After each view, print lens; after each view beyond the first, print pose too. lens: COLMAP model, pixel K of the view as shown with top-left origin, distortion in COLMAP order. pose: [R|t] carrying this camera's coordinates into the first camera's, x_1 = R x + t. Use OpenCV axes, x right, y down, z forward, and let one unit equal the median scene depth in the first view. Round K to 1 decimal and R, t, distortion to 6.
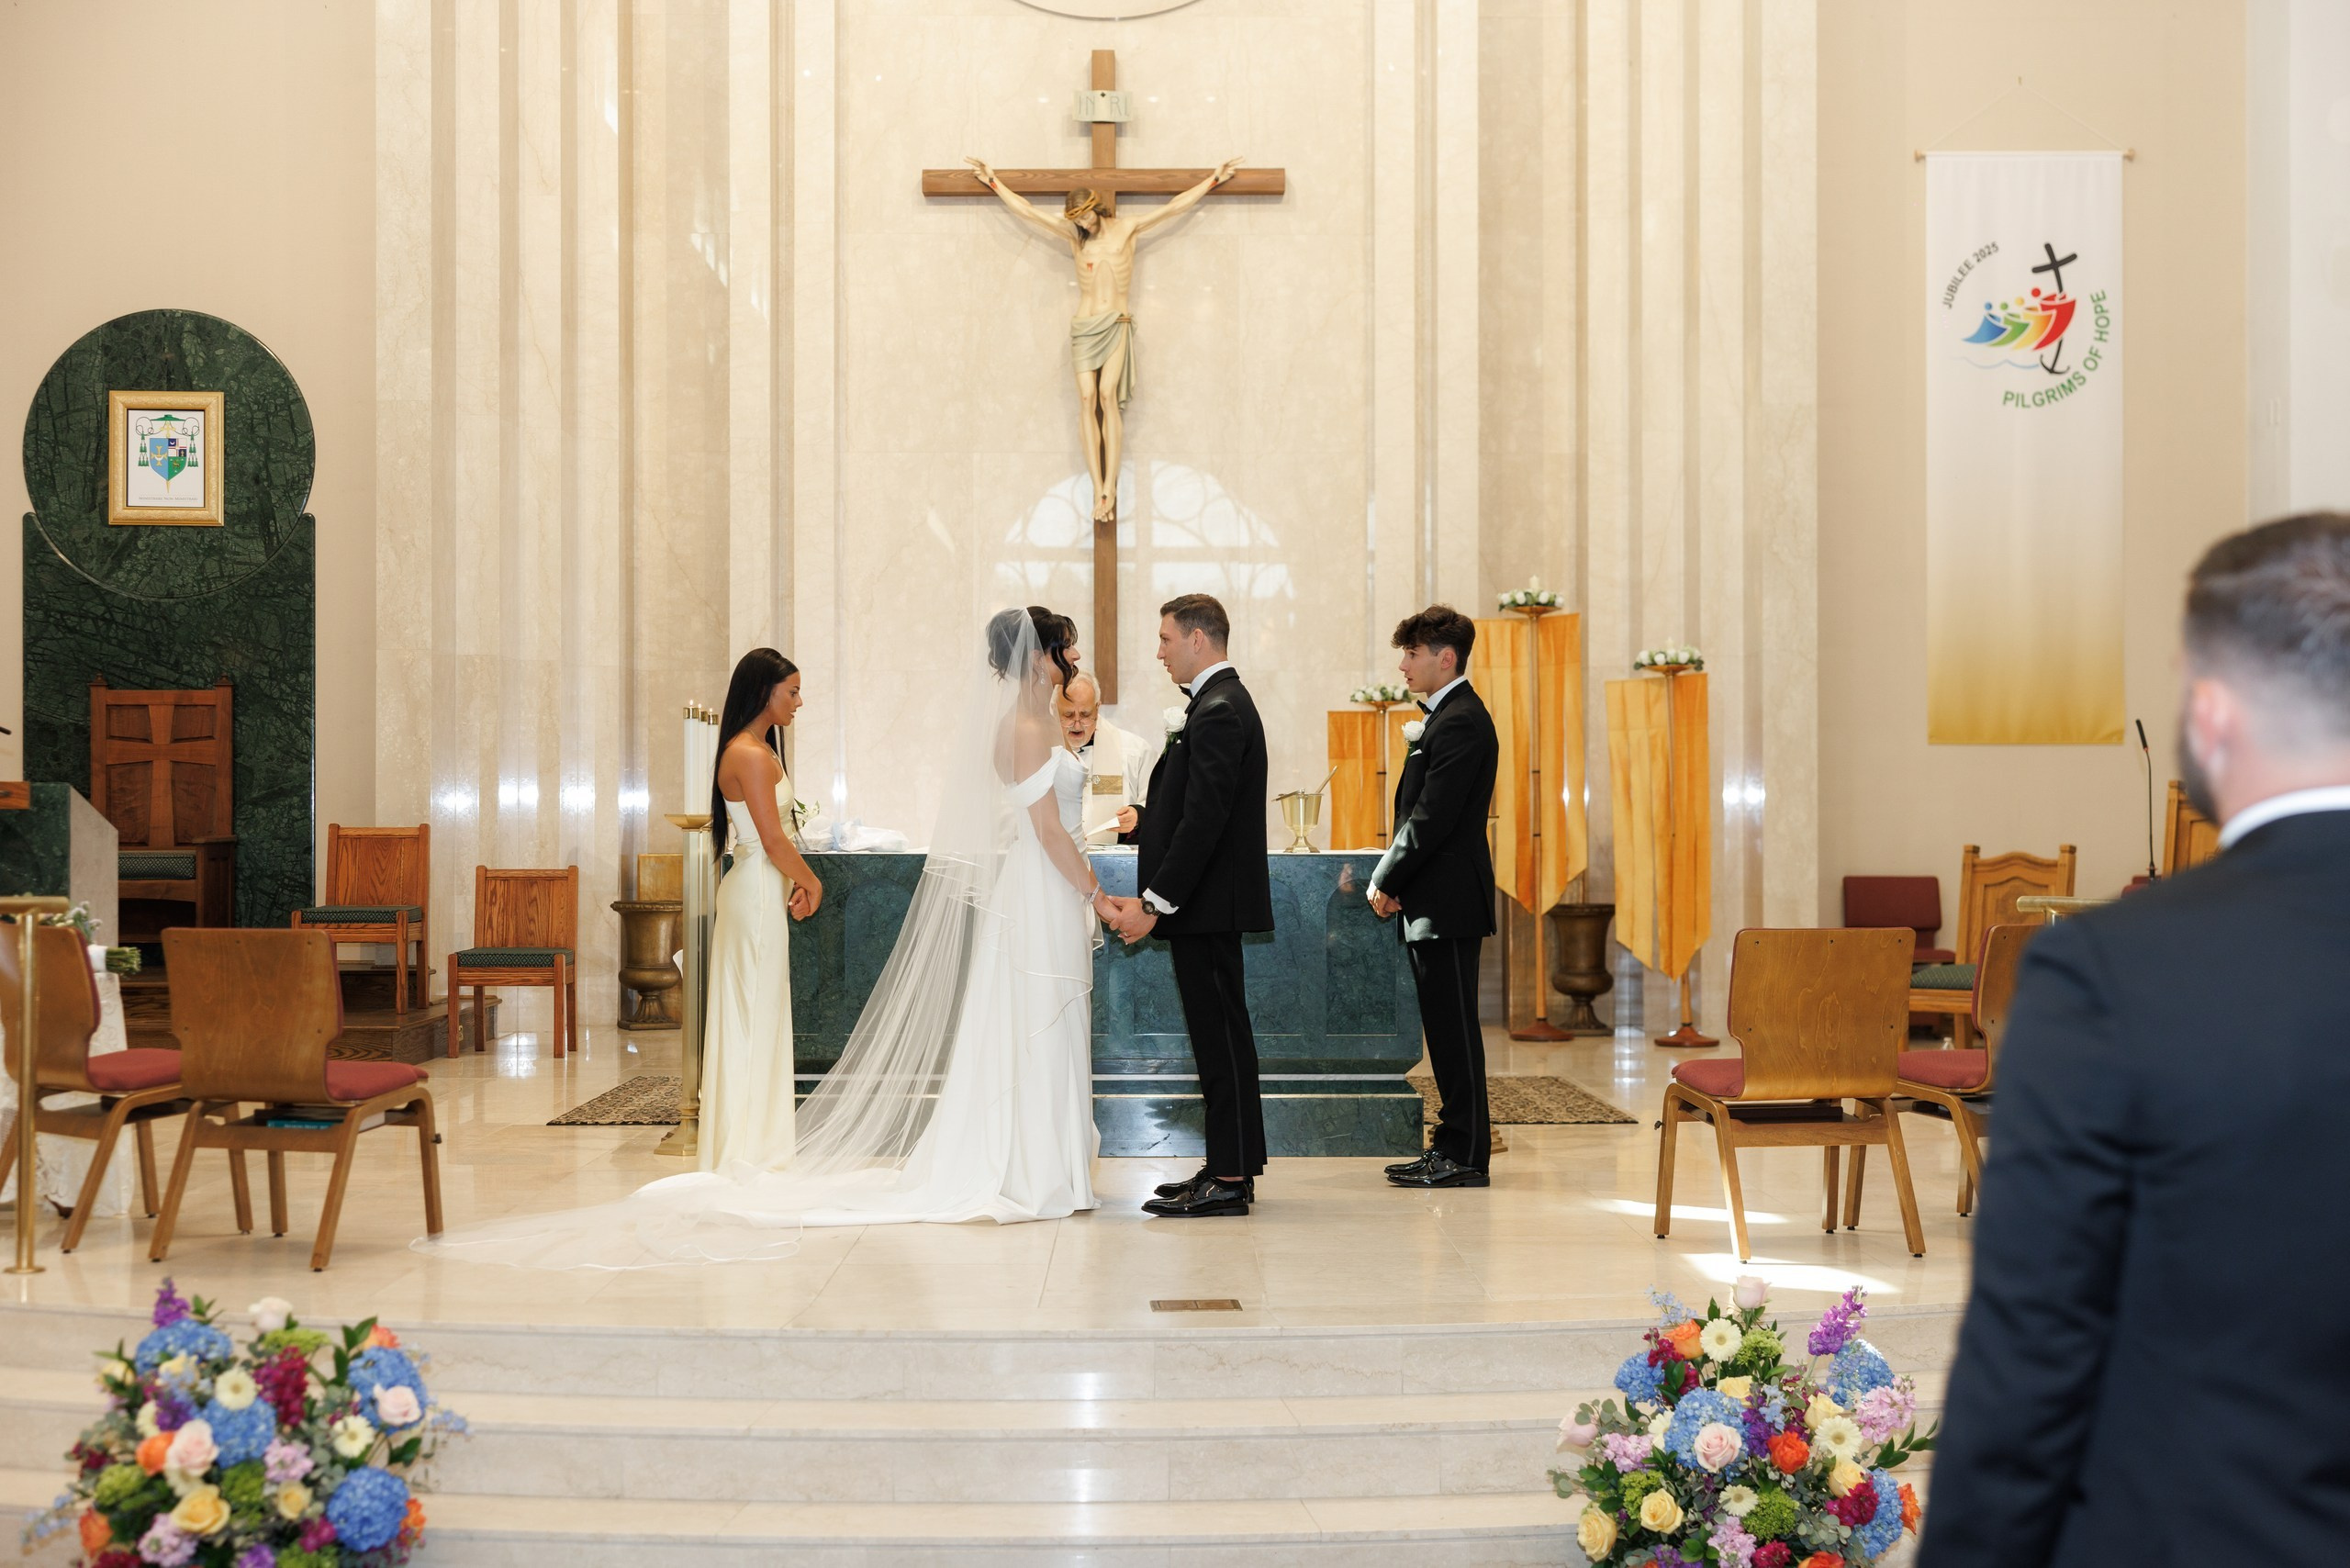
lens RADIAL K [[2854.9, 0, 1175.0], [0, 2854.9, 784.0], [0, 0, 1]] dist [0.007158, 0.053683]
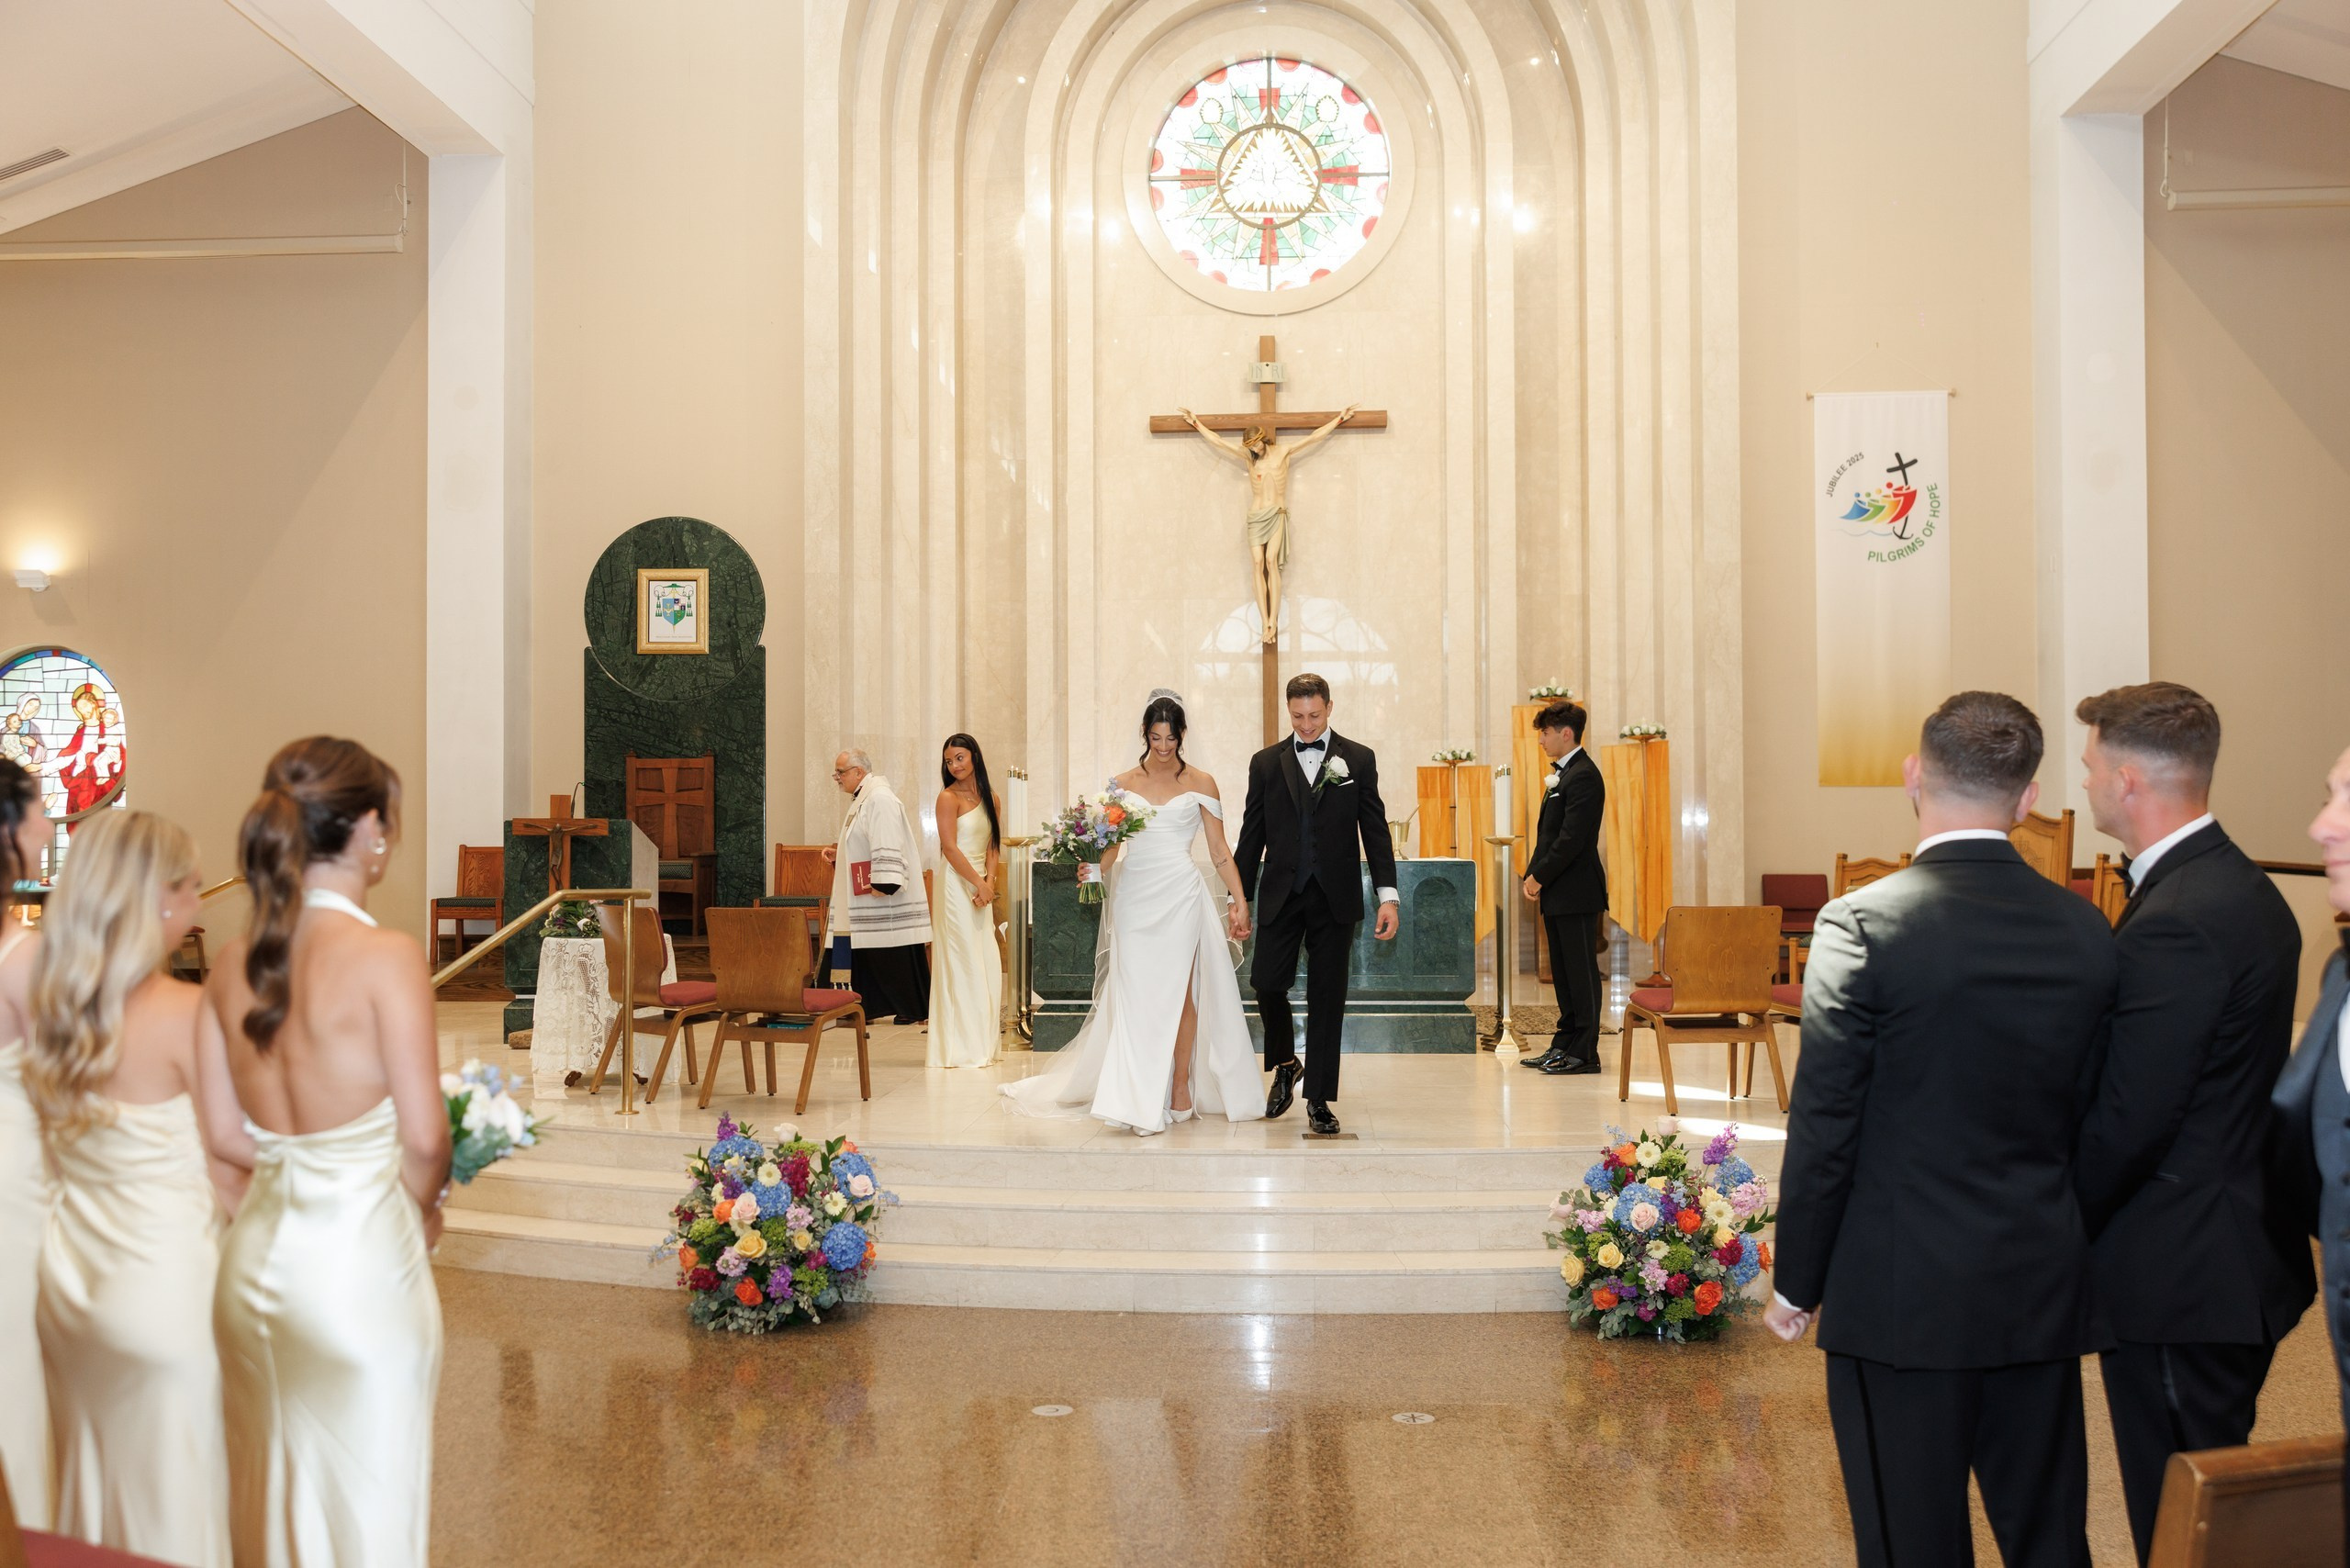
lens RADIAL K [[2053.7, 0, 1175.0], [0, 2053.7, 784.0], [0, 0, 1]] dist [0.007683, 0.004444]
pose [[0.997546, -0.005714, -0.069778, 0.001124], [0.004821, 0.999904, -0.012959, -0.002896], [0.069845, 0.012591, 0.997478, -0.107162]]
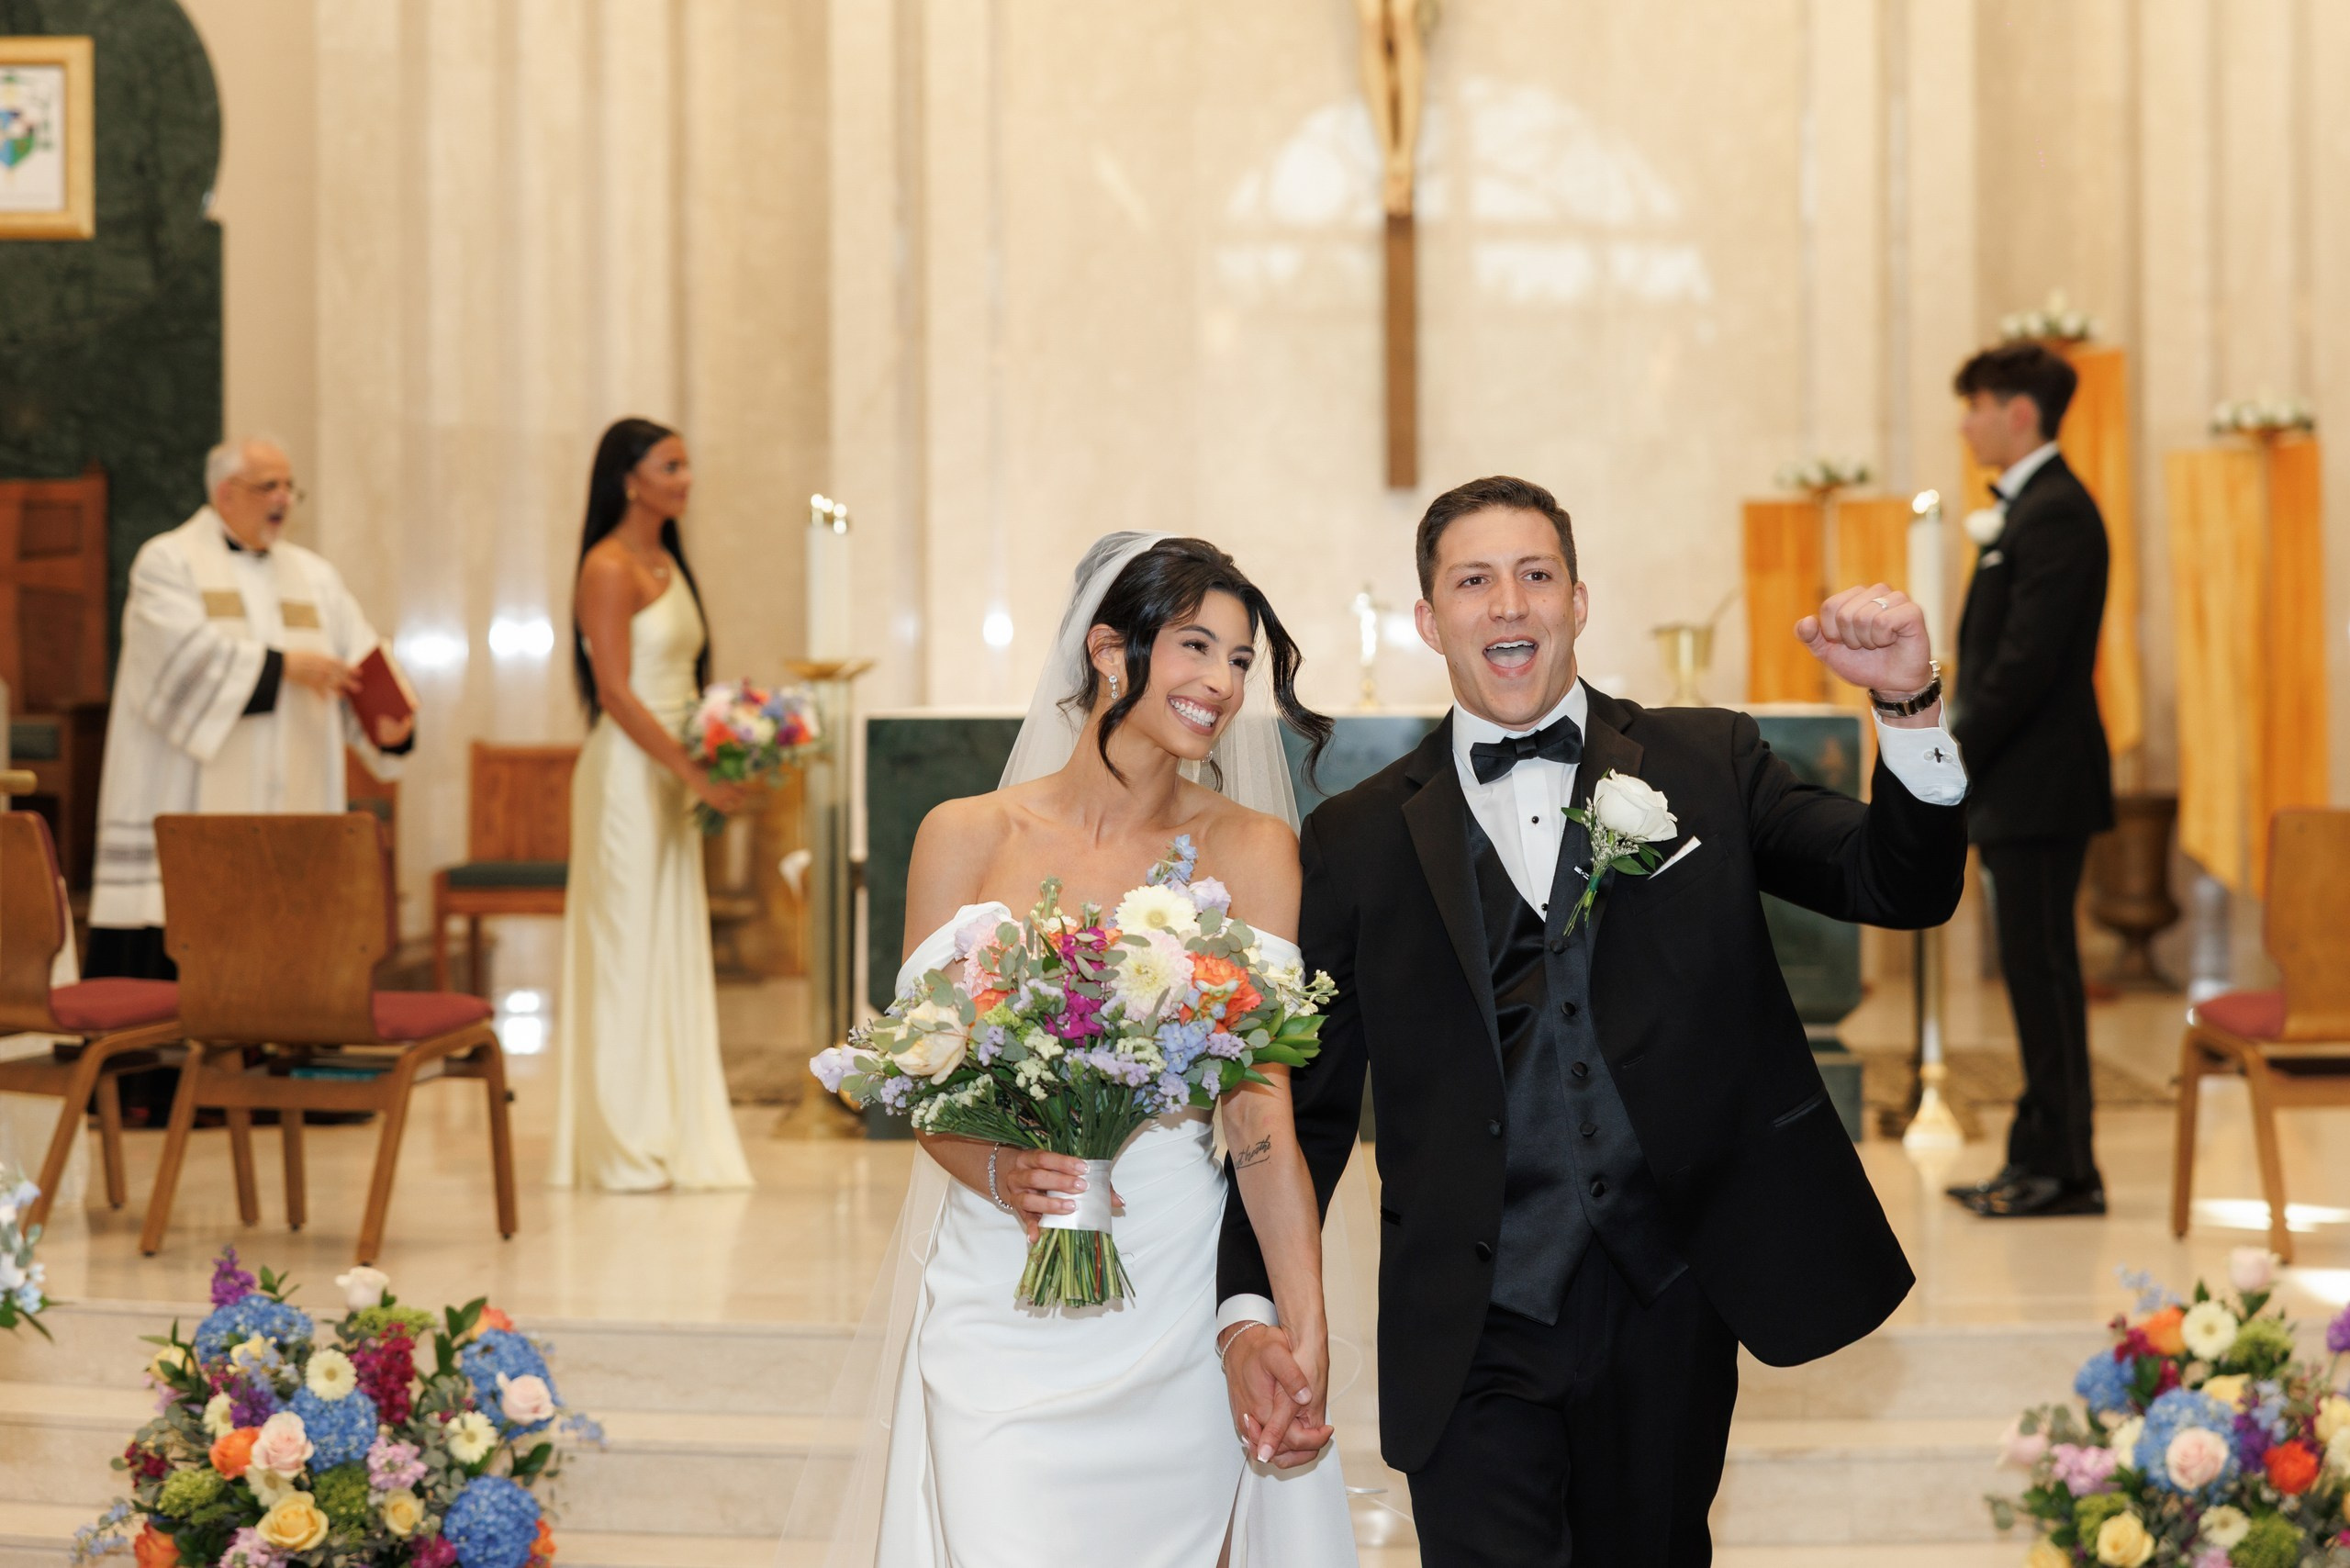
lens RADIAL K [[5233.2, 0, 1175.0], [0, 5233.2, 784.0], [0, 0, 1]] dist [0.008999, -0.045336]
pose [[0.997847, -0.003386, -0.065501, 0.002566], [0.005557, 0.999440, 0.032987, -0.000746], [0.065353, -0.033280, 0.997307, -0.219816]]
